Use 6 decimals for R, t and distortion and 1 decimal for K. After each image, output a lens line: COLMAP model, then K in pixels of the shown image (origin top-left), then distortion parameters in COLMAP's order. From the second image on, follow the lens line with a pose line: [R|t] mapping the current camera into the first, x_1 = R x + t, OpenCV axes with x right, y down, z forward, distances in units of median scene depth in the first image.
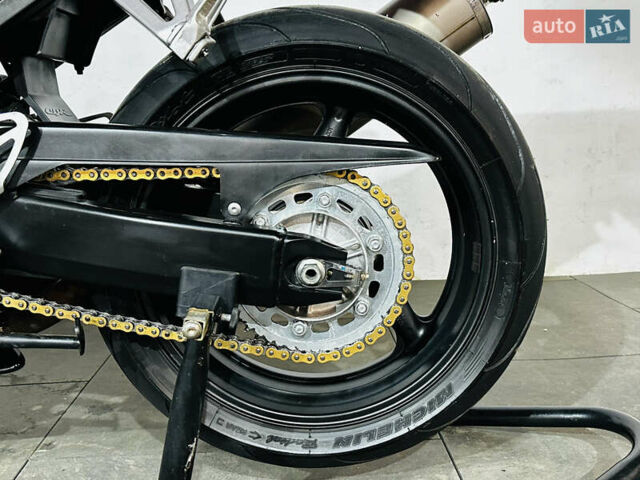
lens RADIAL K [[644.5, 0, 320.0], [0, 644.5, 240.0], [0, 0, 1]] dist [0.157507, -0.266274]
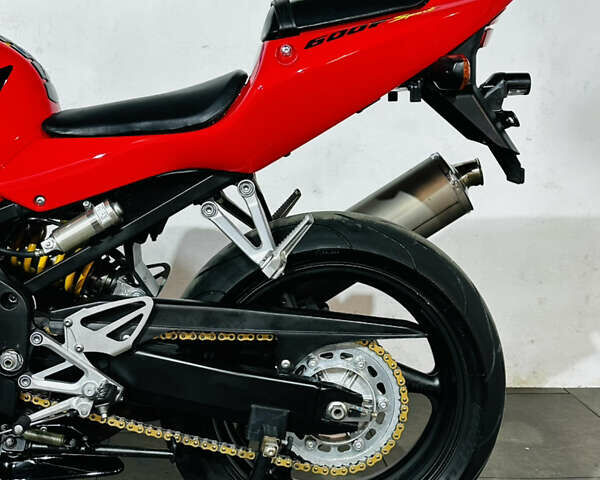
lens RADIAL K [[1001.9, 0, 299.9], [0, 1001.9, 229.1], [0, 0, 1]] dist [0.227831, -0.156757]
pose [[0.997671, 0.043943, 0.052176, -0.229728], [-0.041421, 0.997965, -0.048474, -0.239278], [-0.054200, 0.046200, 0.997461, -1.249169]]
